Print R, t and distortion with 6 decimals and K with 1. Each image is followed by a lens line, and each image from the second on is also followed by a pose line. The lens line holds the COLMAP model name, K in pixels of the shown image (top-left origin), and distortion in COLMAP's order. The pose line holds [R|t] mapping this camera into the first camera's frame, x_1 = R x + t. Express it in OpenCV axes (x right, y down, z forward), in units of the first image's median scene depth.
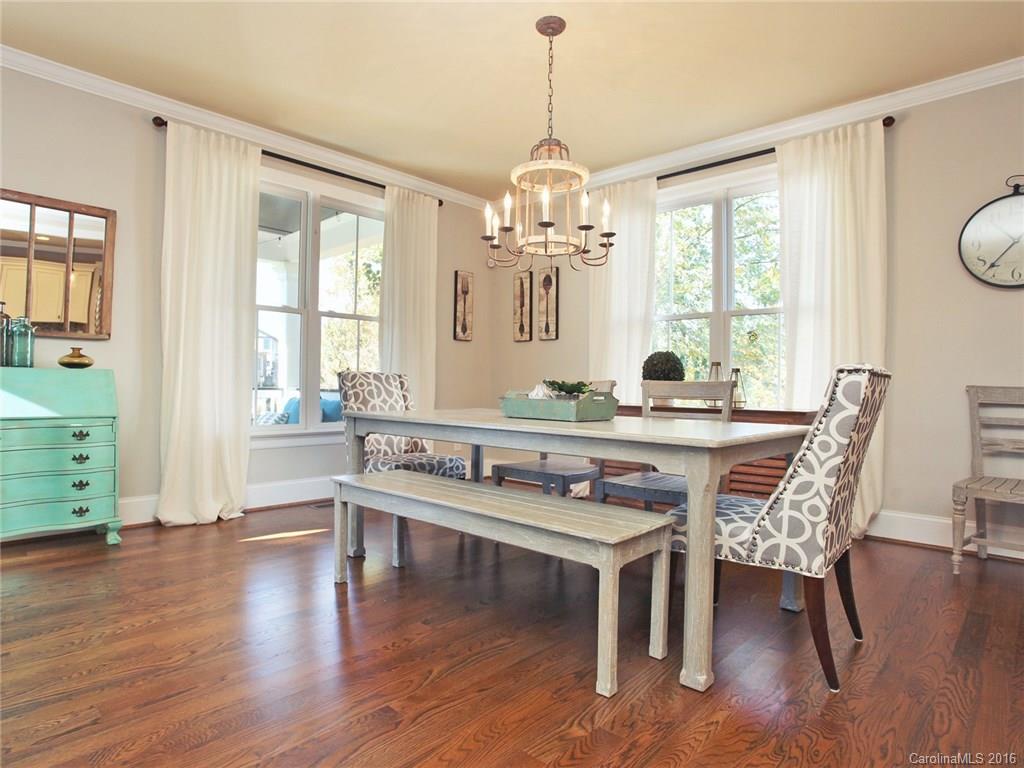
lens RADIAL K [[559.5, 0, 512.8], [0, 559.5, 381.0], [0, 0, 1]] dist [-0.058588, 0.015880]
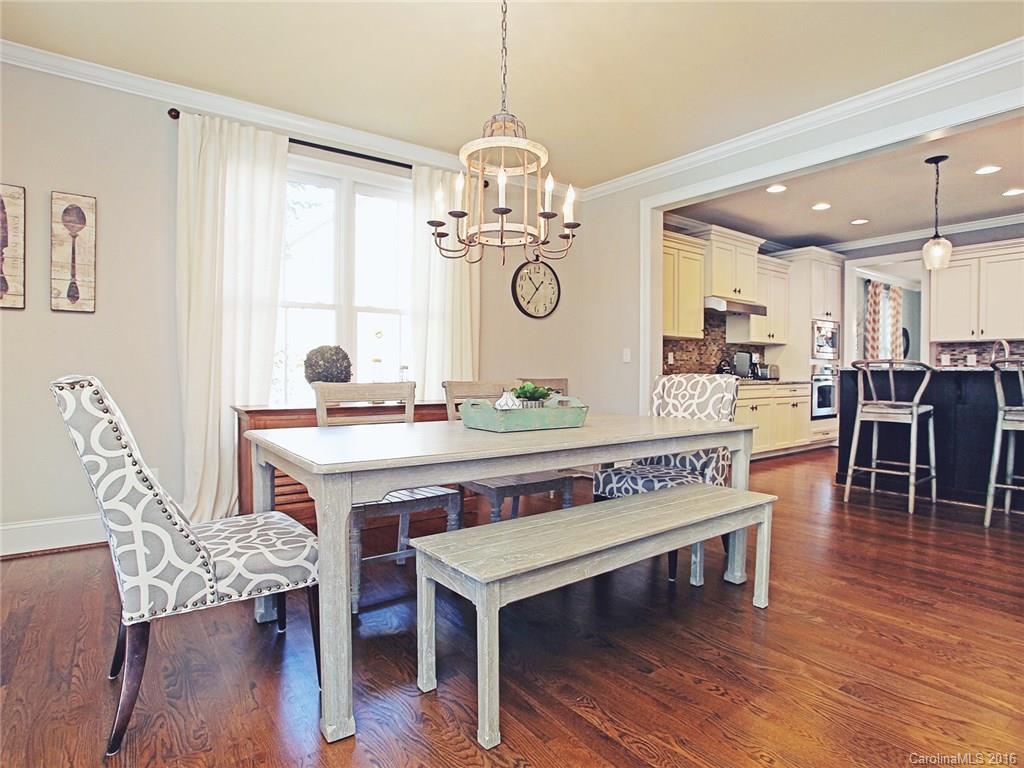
lens RADIAL K [[559.5, 0, 509.7], [0, 559.5, 374.1], [0, 0, 1]] dist [-0.058588, 0.015880]
pose [[0.204711, -0.014087, 0.978721, -0.590377], [-0.004015, 0.999876, 0.015232, -0.024901], [-0.978814, -0.007047, 0.204629, 0.588468]]
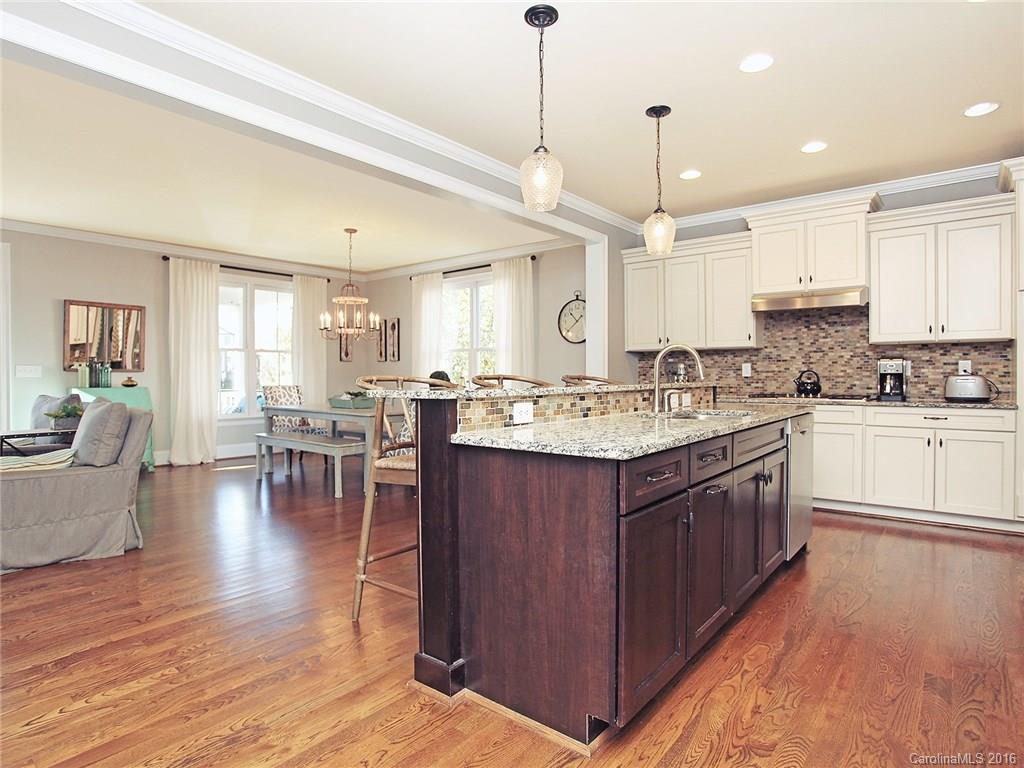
lens RADIAL K [[559.5, 0, 511.1], [0, 559.5, 380.0], [0, 0, 1]] dist [-0.058588, 0.015880]
pose [[0.998368, -0.015401, 0.054994, 0.443131], [0.014450, 0.999740, 0.017636, -0.055918], [-0.055252, -0.016813, 0.998331, -0.973756]]
